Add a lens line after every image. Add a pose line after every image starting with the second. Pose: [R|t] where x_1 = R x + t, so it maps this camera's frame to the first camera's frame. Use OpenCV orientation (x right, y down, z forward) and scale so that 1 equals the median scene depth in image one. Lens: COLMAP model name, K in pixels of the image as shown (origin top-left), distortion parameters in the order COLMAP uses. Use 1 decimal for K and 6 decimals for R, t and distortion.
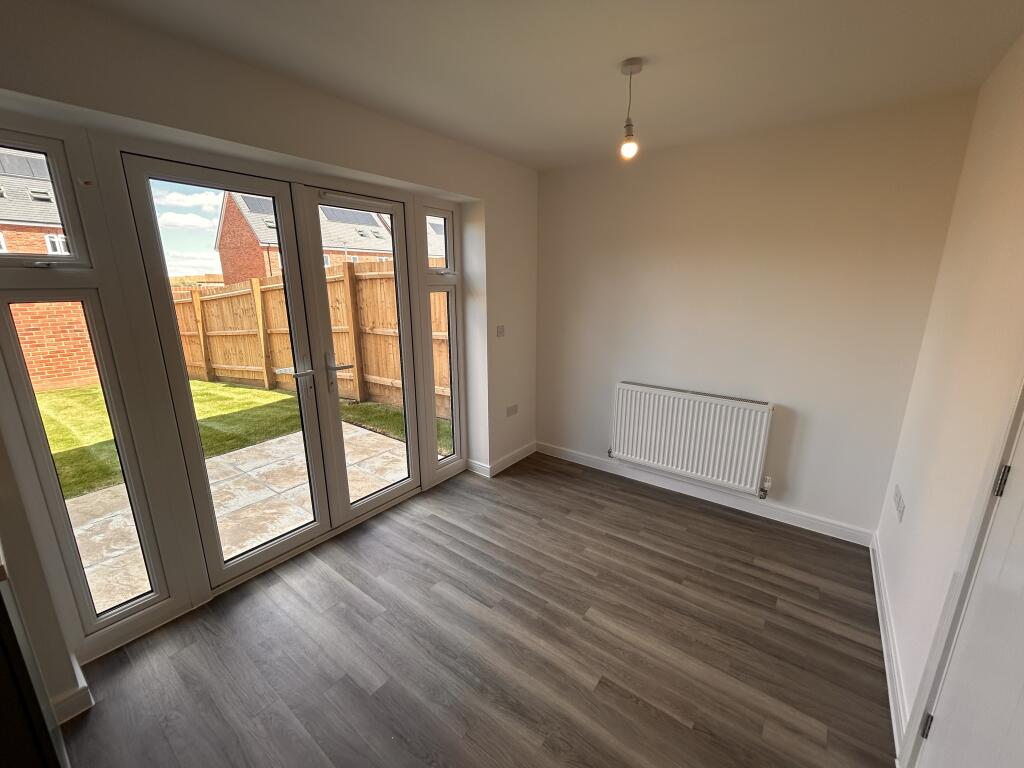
lens RADIAL K [[412.4, 0, 508.8], [0, 412.4, 385.6], [0, 0, 1]] dist [-0.001710, 0.001556]
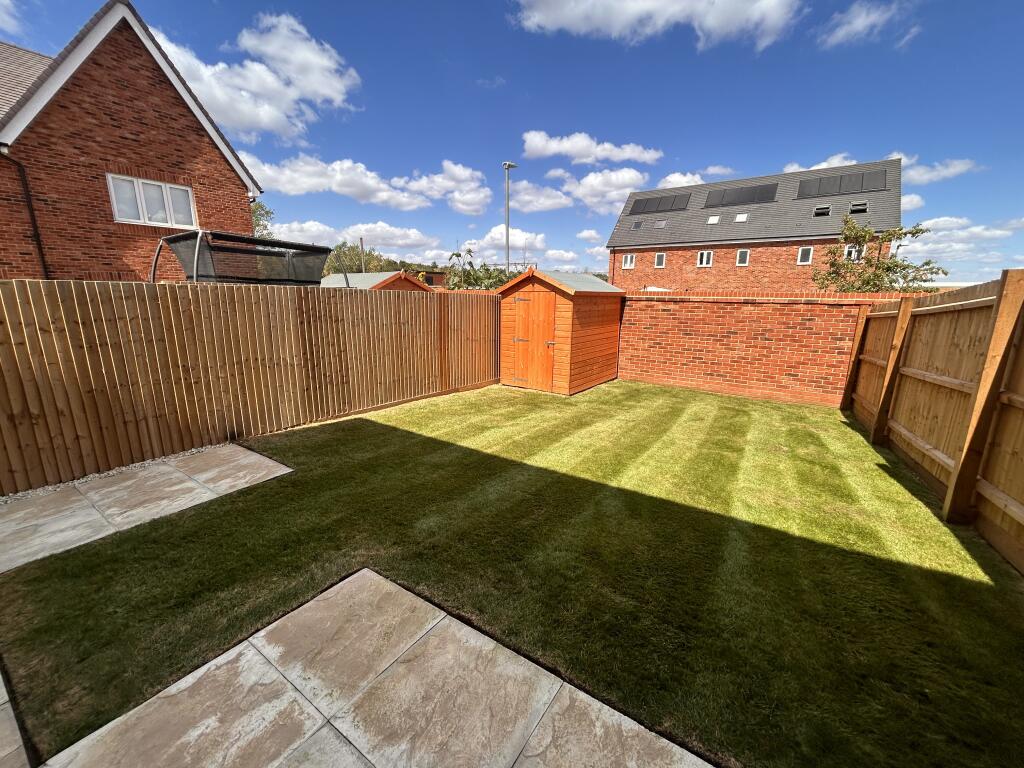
lens RADIAL K [[412.4, 0, 510.9], [0, 412.4, 384.4], [0, 0, 1]] dist [-0.001710, 0.001556]
pose [[0.052531, 0.226181, -0.972668, -0.225773], [-0.249618, 0.946067, 0.206514, -0.113496], [0.966918, 0.231947, 0.106157, 0.507719]]
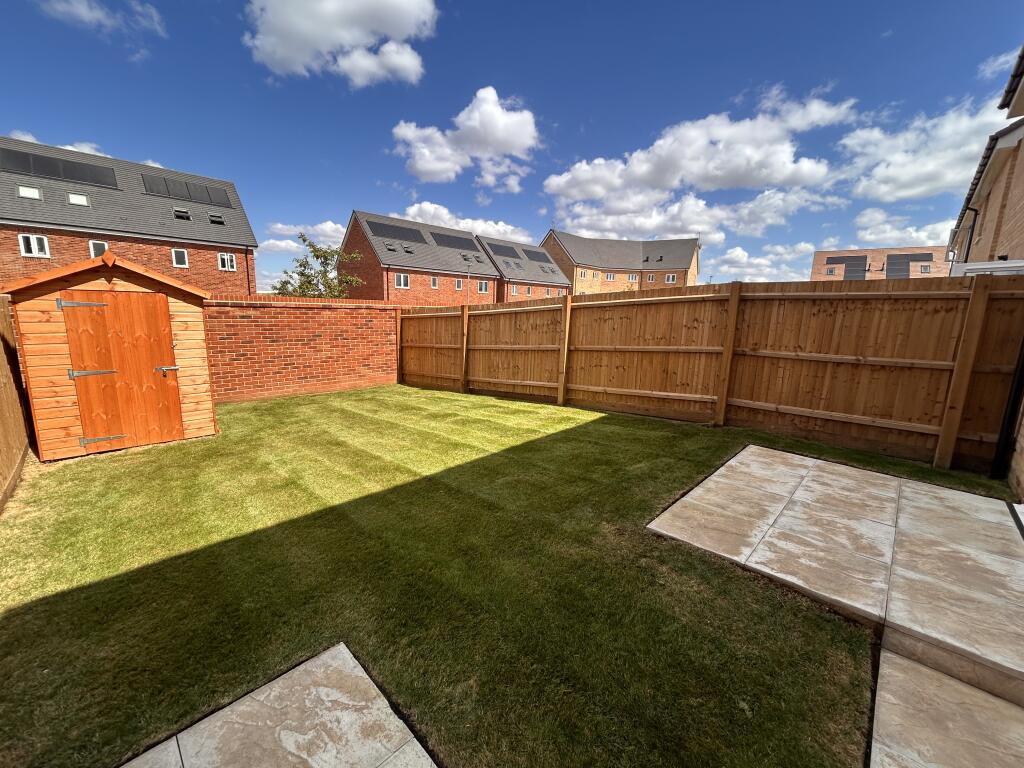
lens RADIAL K [[412.4, 0, 512.5], [0, 412.4, 383.0], [0, 0, 1]] dist [-0.001710, 0.001556]
pose [[0.992291, 0.054840, -0.111135, -0.649367], [-0.061959, 0.996173, -0.061652, 0.026612], [0.107328, 0.068062, 0.991891, -0.007250]]
